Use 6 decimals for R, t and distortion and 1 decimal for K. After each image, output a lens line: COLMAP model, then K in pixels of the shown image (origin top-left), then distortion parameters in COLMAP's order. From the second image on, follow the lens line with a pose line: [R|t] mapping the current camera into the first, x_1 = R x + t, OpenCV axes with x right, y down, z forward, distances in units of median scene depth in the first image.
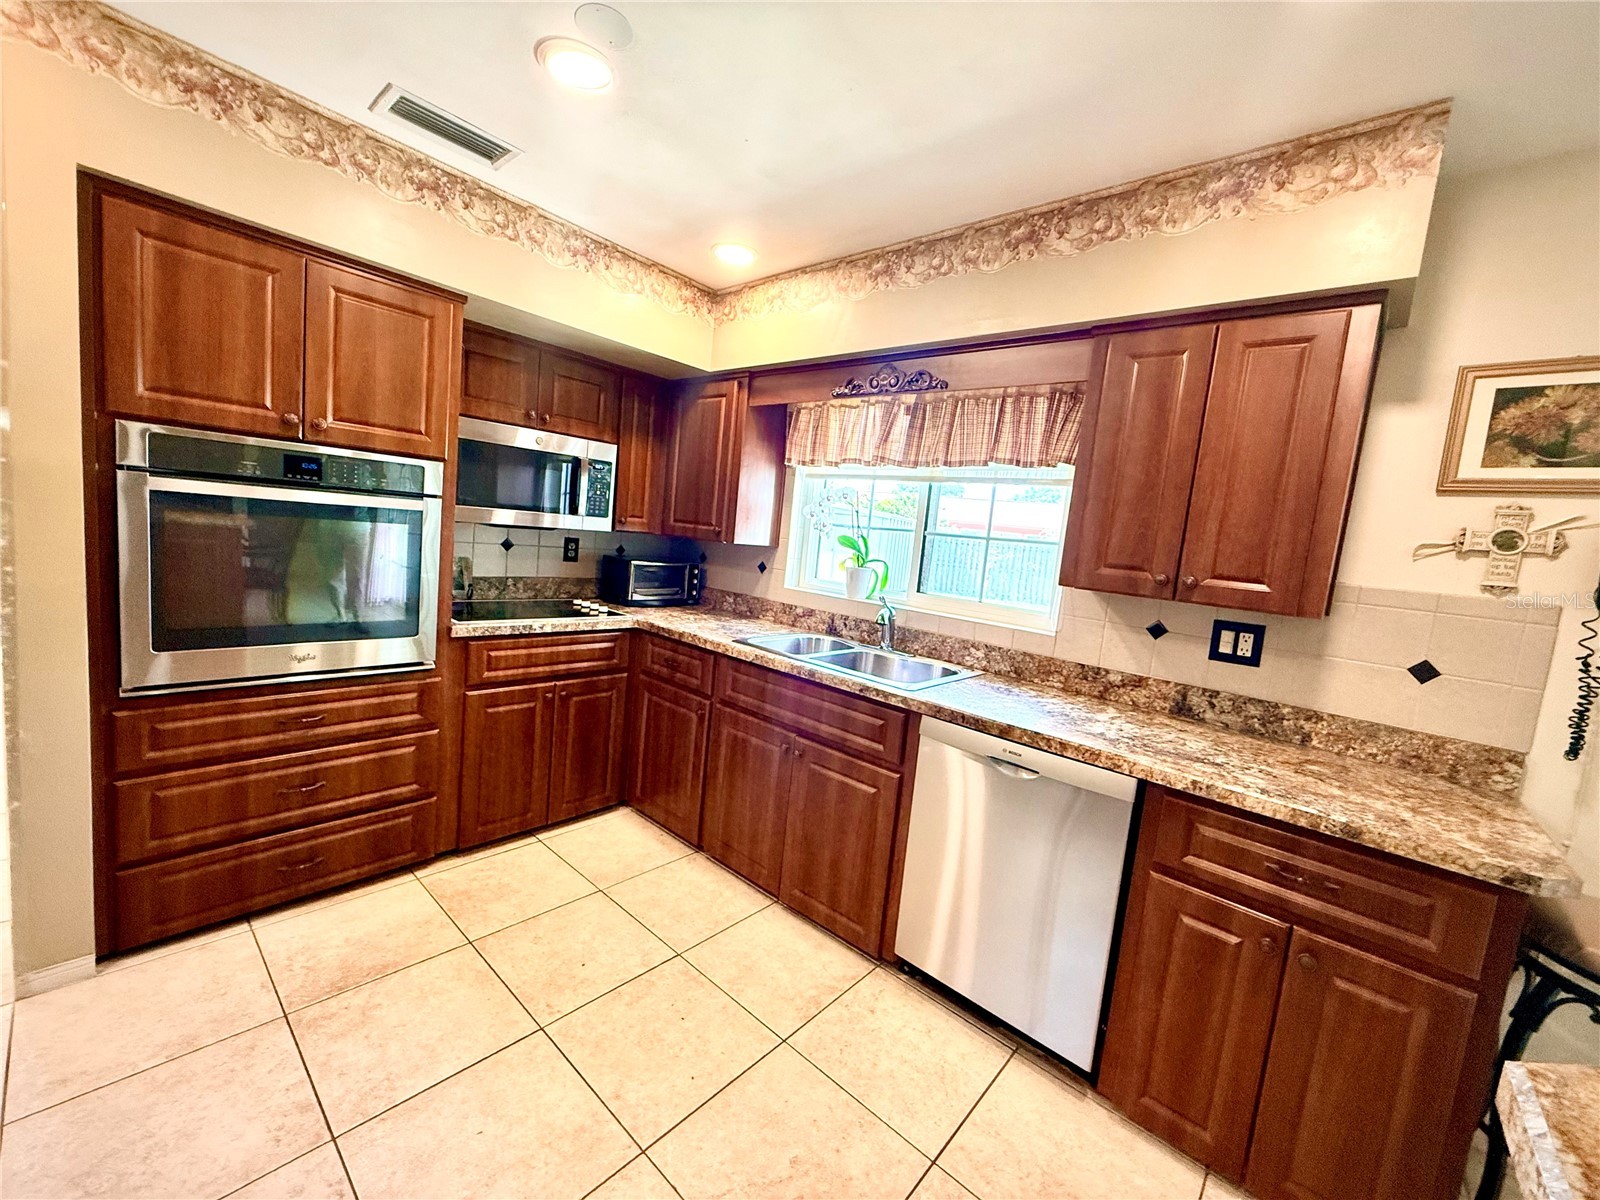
lens RADIAL K [[635.8, 0, 798.5], [0, 635.8, 600.2], [0, 0, 1]] dist [0.001372, 0.000465]
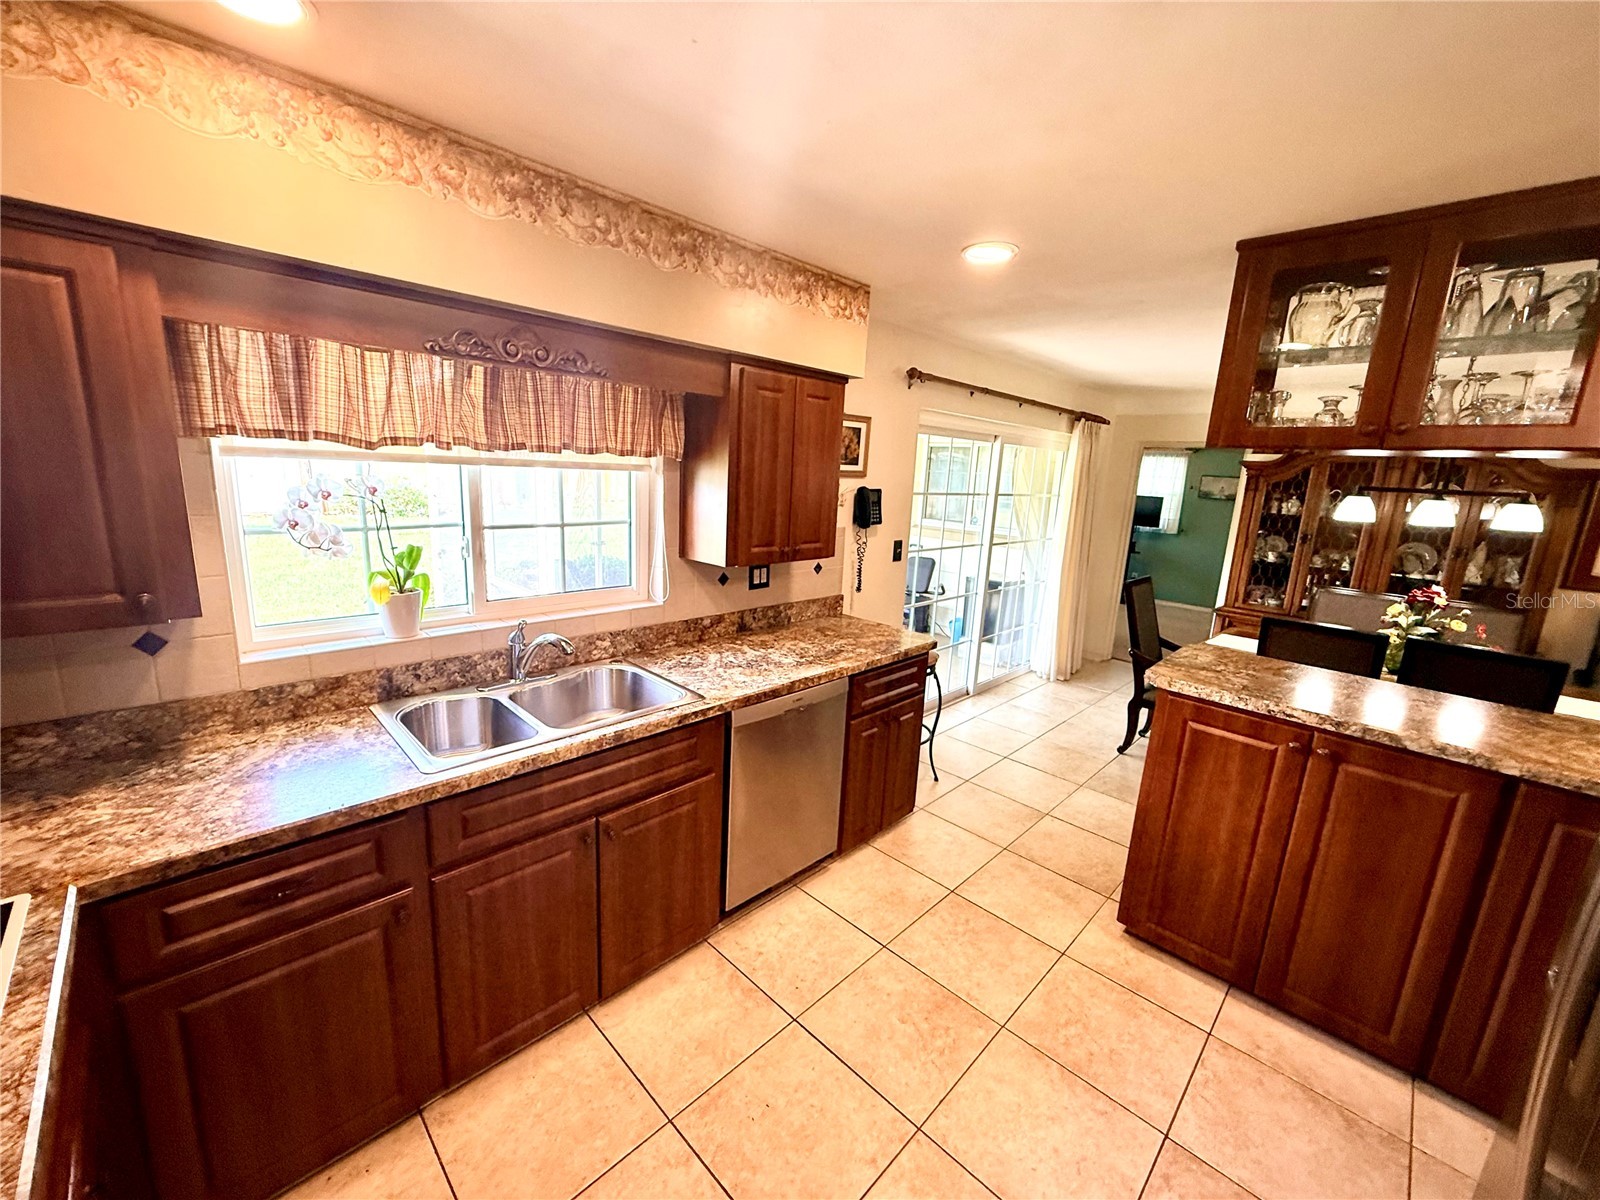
lens RADIAL K [[635.8, 0, 792.0], [0, 635.8, 598.5], [0, 0, 1]] dist [0.001372, 0.000465]
pose [[0.064261, -0.294630, 0.953448, -0.778365], [0.066133, 0.954580, 0.290523, -0.314866], [-0.995739, 0.044385, 0.080827, 0.772646]]
